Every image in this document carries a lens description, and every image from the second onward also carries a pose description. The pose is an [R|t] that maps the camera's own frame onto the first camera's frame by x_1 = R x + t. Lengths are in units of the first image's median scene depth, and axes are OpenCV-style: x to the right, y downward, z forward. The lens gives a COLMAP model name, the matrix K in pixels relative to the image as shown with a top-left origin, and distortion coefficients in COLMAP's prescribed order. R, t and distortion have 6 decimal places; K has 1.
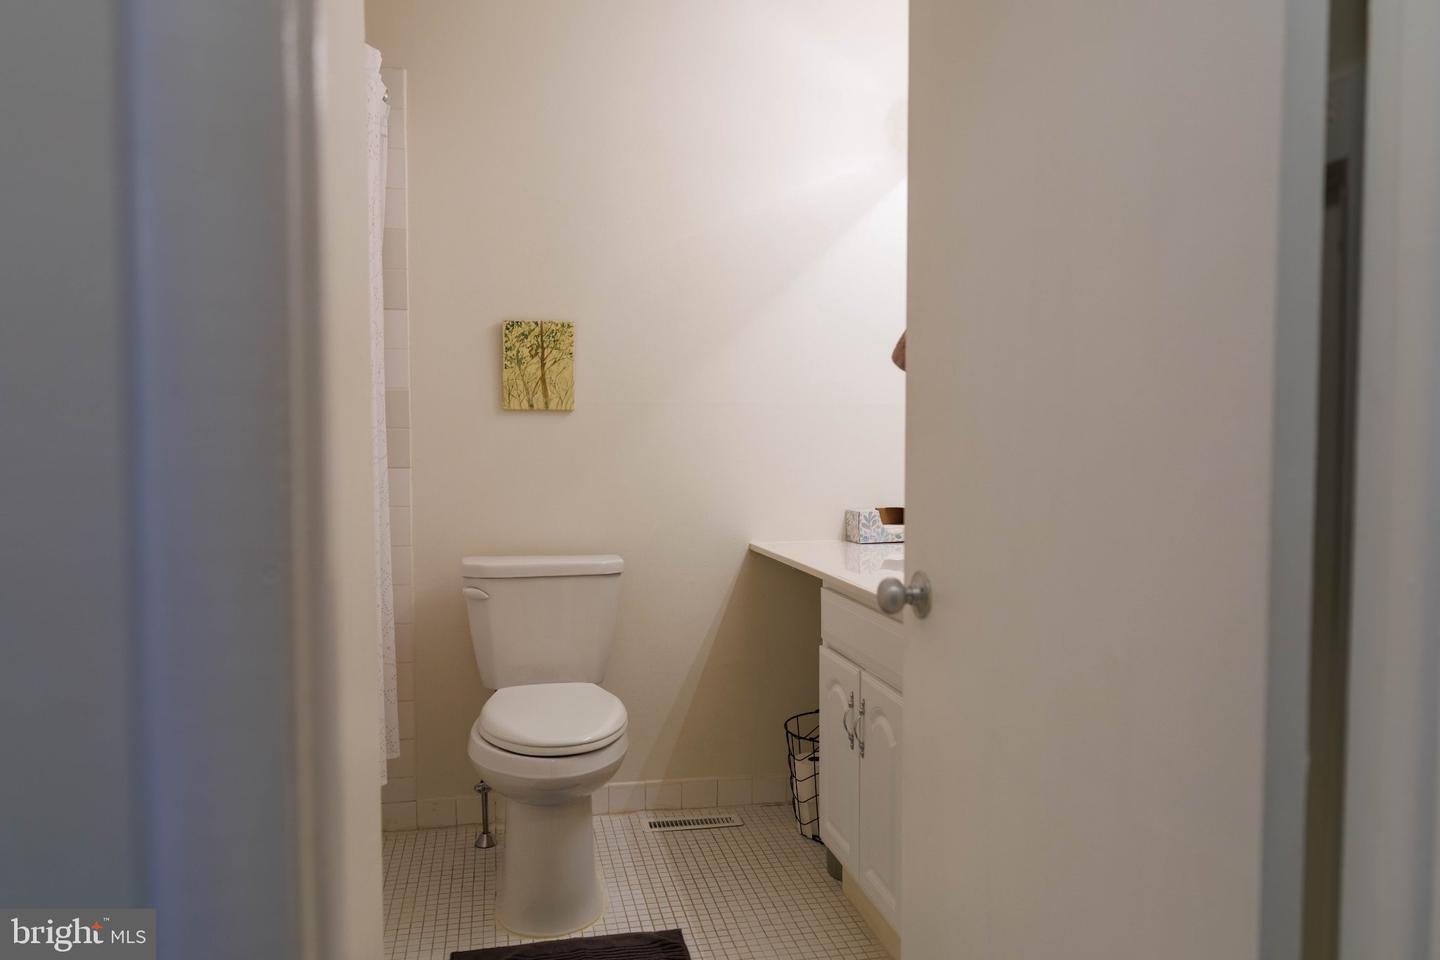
lens RADIAL K [[997.1, 0, 719.6], [0, 997.1, 473.3], [0, 0, 1]] dist [0.009262, -0.006522]
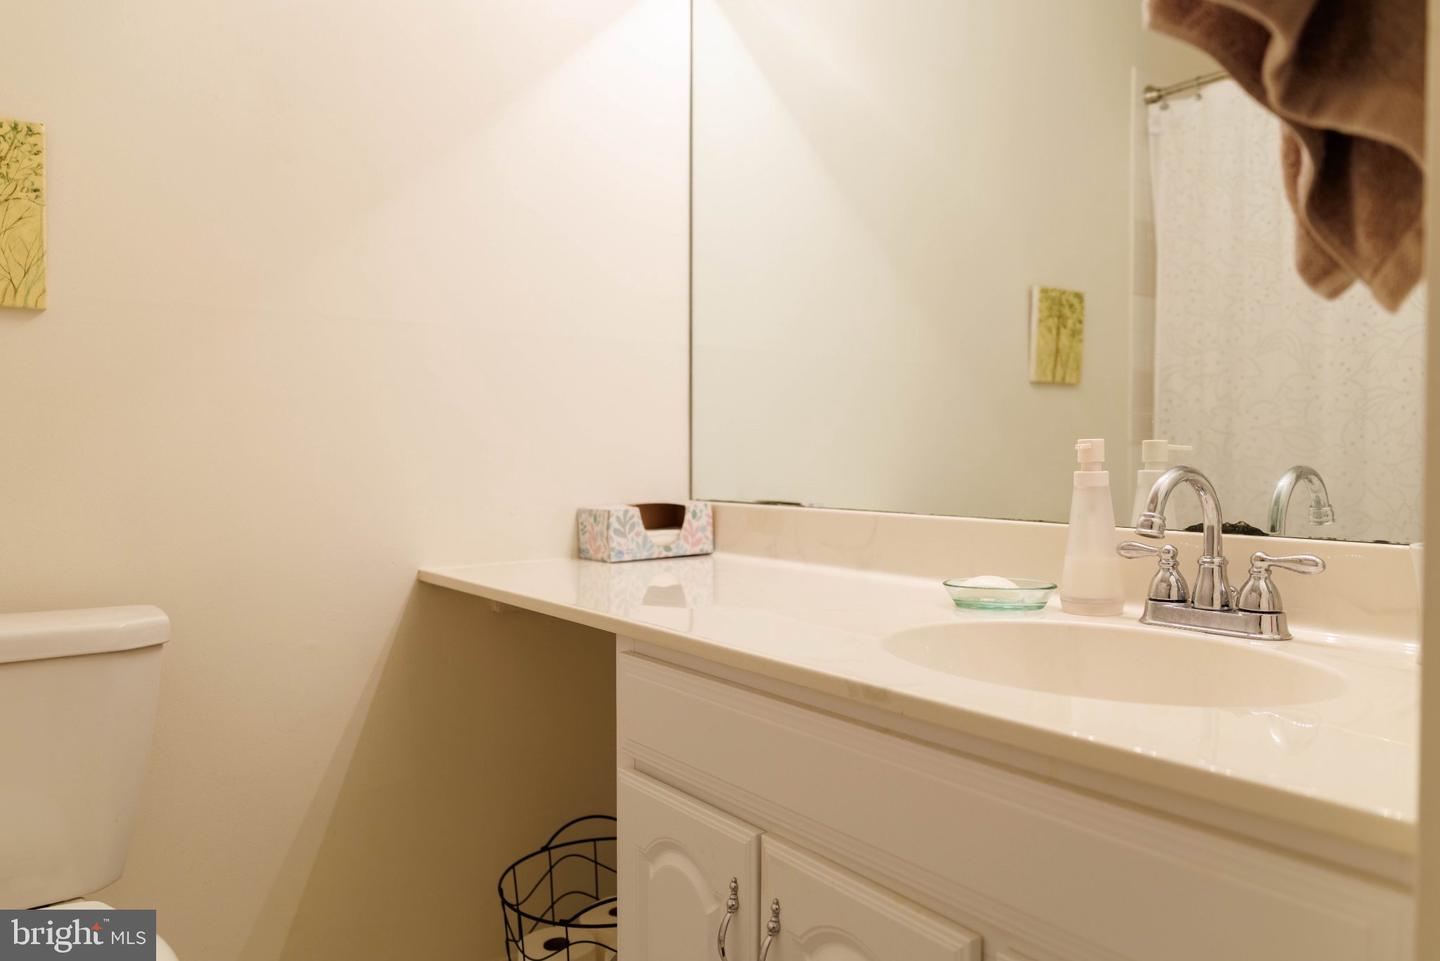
lens RADIAL K [[997.1, 0, 723.5], [0, 997.1, 489.0], [0, 0, 1]] dist [0.009262, -0.006522]
pose [[0.911945, -0.009583, 0.410200, -0.046782], [0.009768, 0.999951, 0.001645, 0.026092], [-0.410195, 0.002507, 0.911994, 0.428722]]
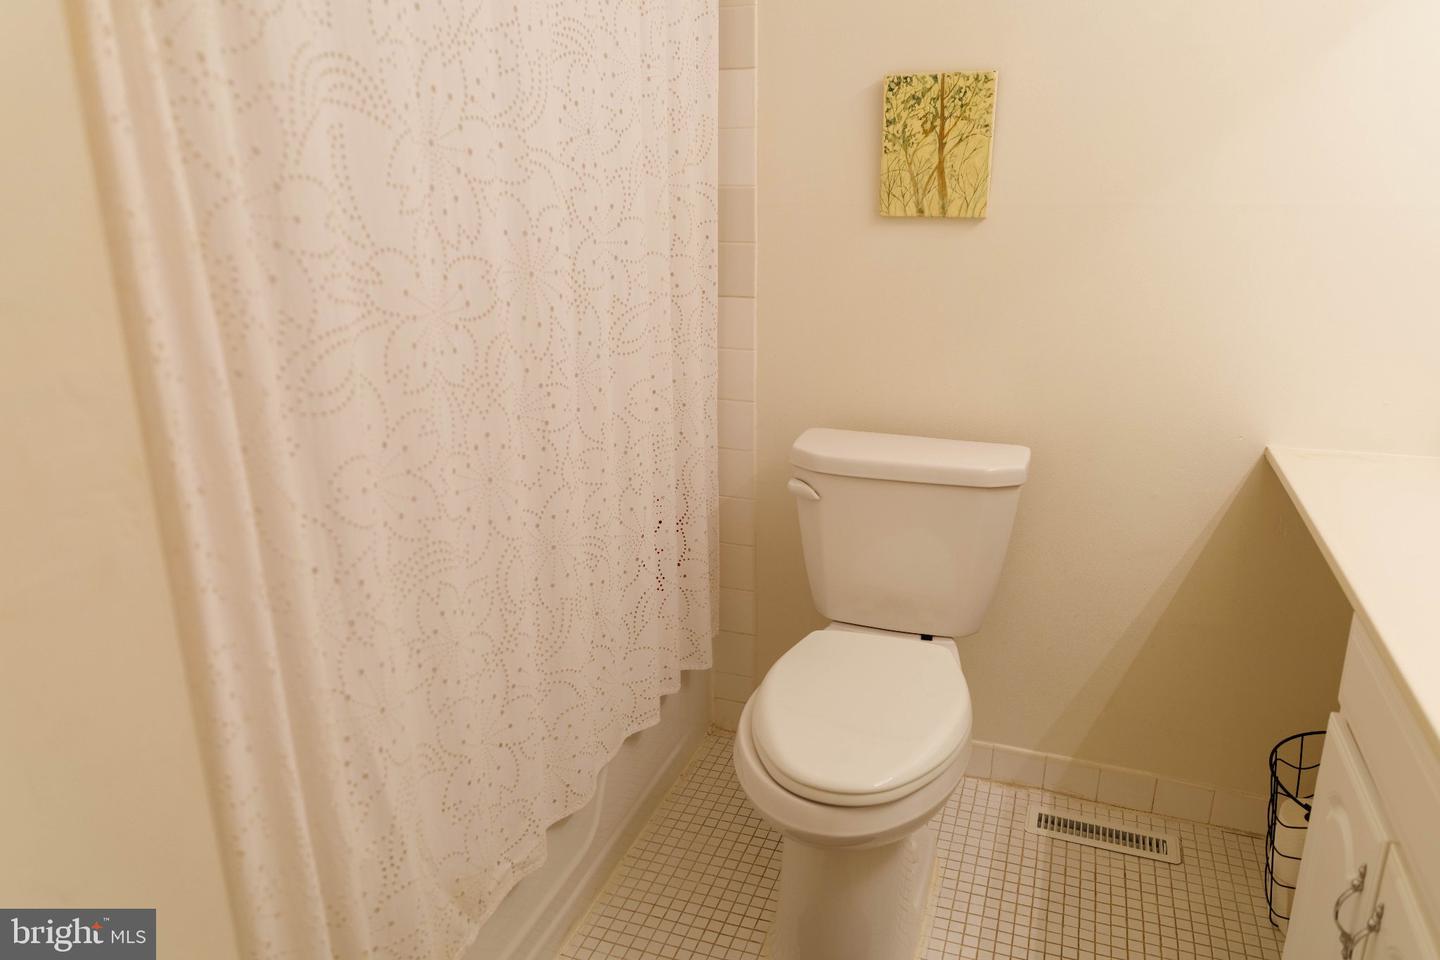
lens RADIAL K [[997.1, 0, 725.2], [0, 997.1, 478.0], [0, 0, 1]] dist [0.009262, -0.006522]
pose [[0.850158, 0.151106, -0.504378, 0.062706], [-0.007897, 0.961486, 0.274740, -0.078208], [0.526468, -0.229590, 0.818609, 0.346045]]
